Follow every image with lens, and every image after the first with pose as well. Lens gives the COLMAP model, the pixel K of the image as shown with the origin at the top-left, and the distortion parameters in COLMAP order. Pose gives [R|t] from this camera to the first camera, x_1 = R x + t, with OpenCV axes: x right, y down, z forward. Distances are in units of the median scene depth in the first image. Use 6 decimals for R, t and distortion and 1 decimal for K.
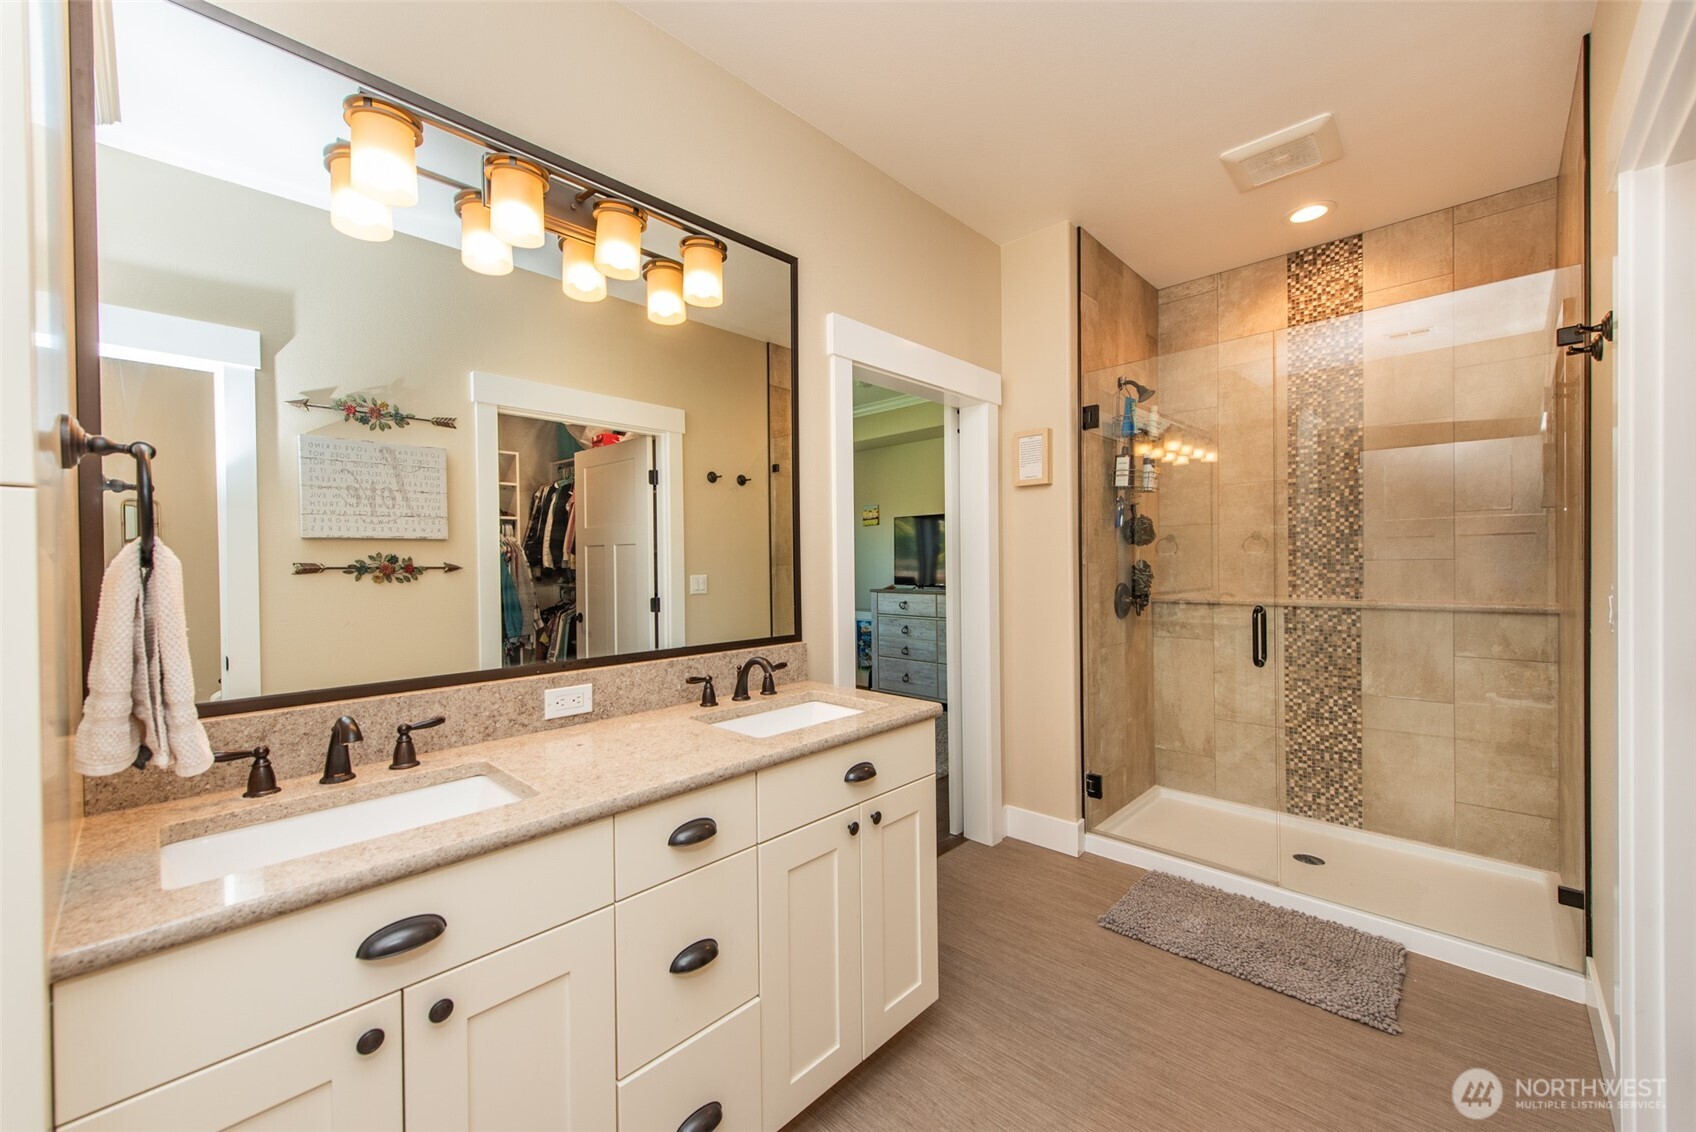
lens RADIAL K [[662.5, 0, 847.4], [0, 662.5, 569.0], [0, 0, 1]] dist [0.002987, -0.000366]
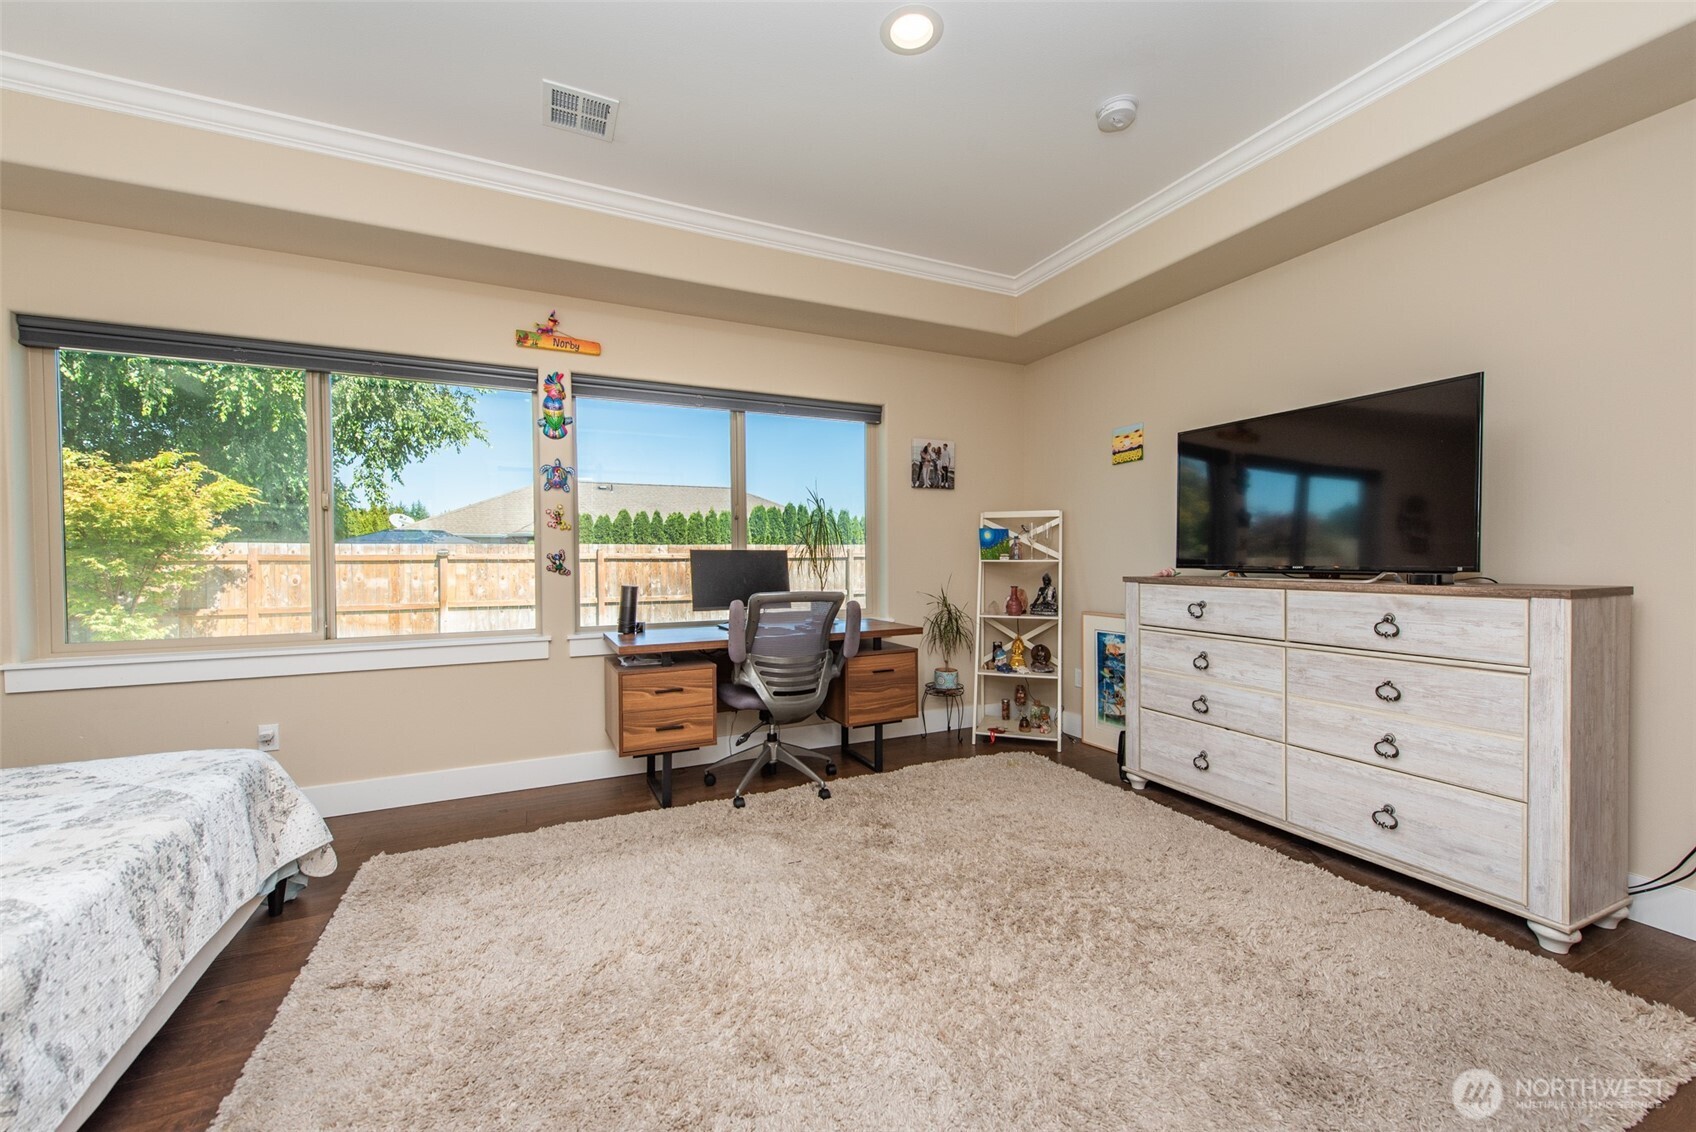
lens RADIAL K [[662.5, 0, 847.4], [0, 662.5, 569.0], [0, 0, 1]] dist [0.002987, -0.000366]
pose [[0.935608, 0.010773, -0.352875, 0.014820], [-0.008493, 0.999932, 0.008009, 0.021537], [0.352937, -0.004496, 0.935636, 0.437996]]
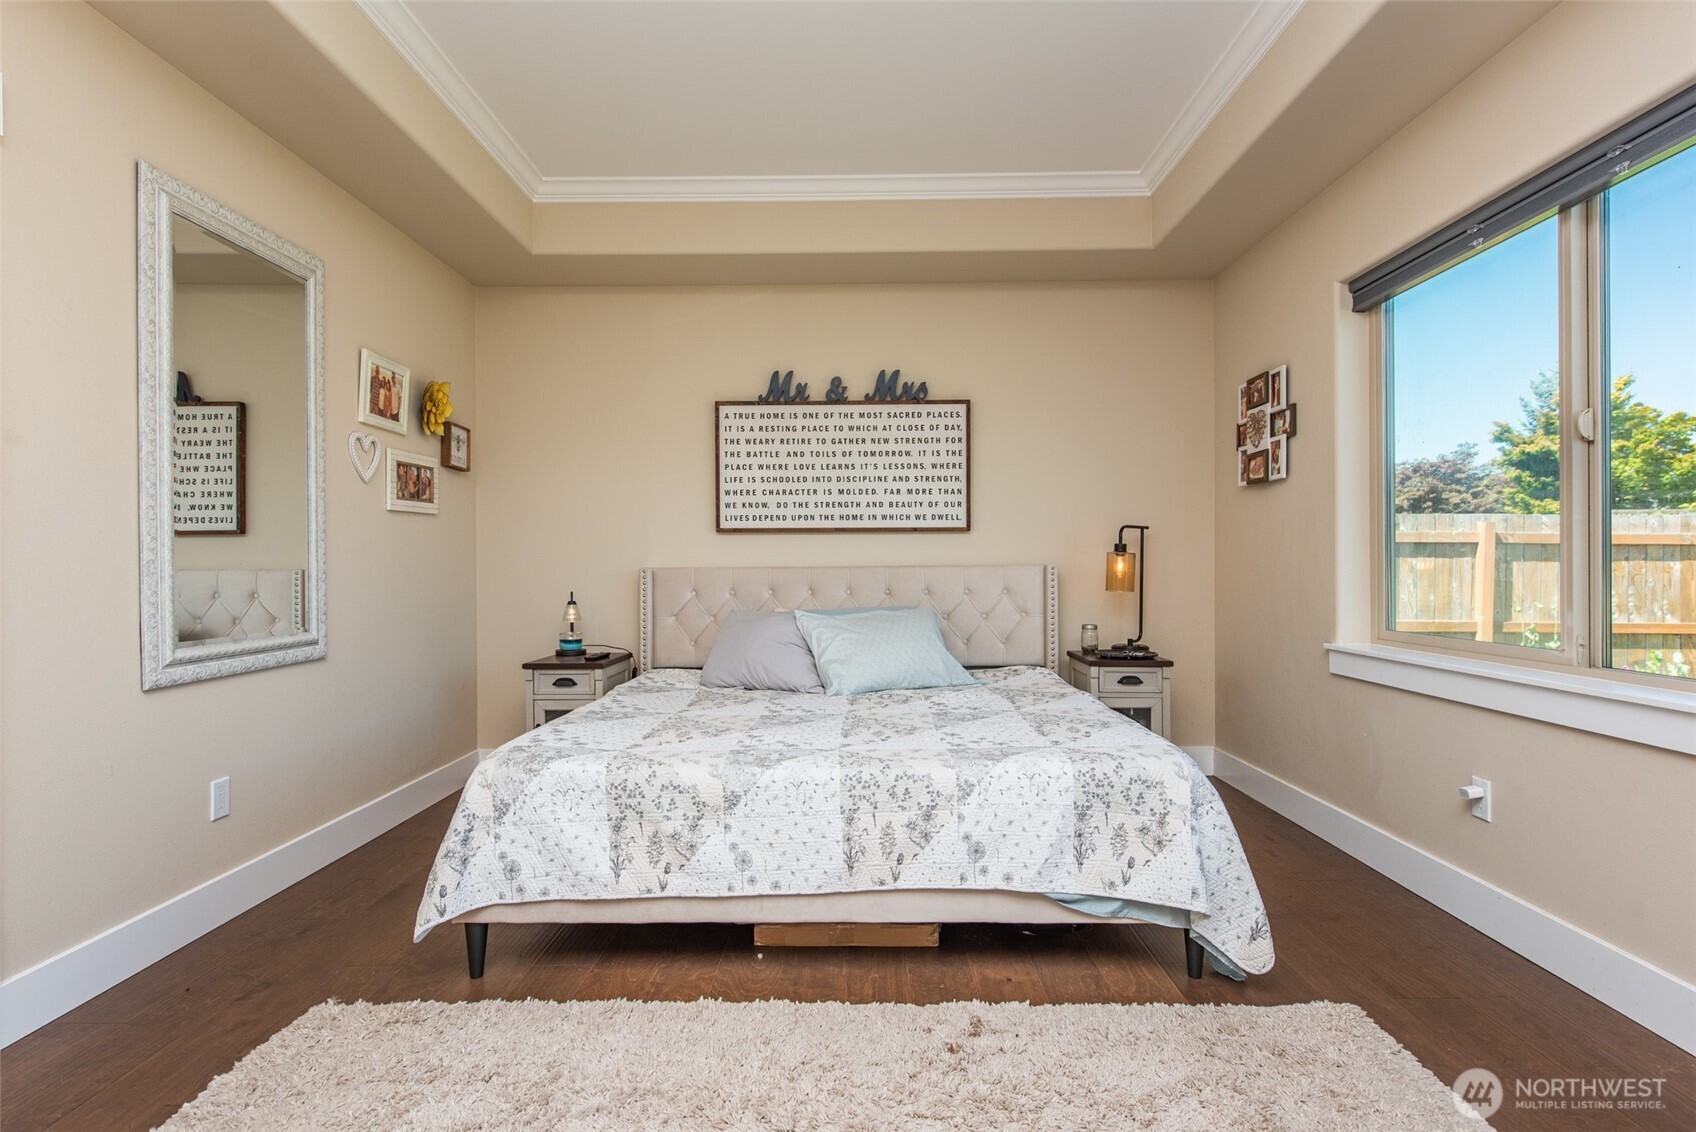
lens RADIAL K [[865.3, 0, 848.3], [0, 865.3, 565.0], [0, 0, 1]] dist [0.026270, -0.017866]
pose [[-0.728947, 0.014115, -0.684424, -0.029773], [0.004116, 0.999860, 0.016237, 0.029355], [0.684557, 0.009019, -0.728903, 0.774821]]
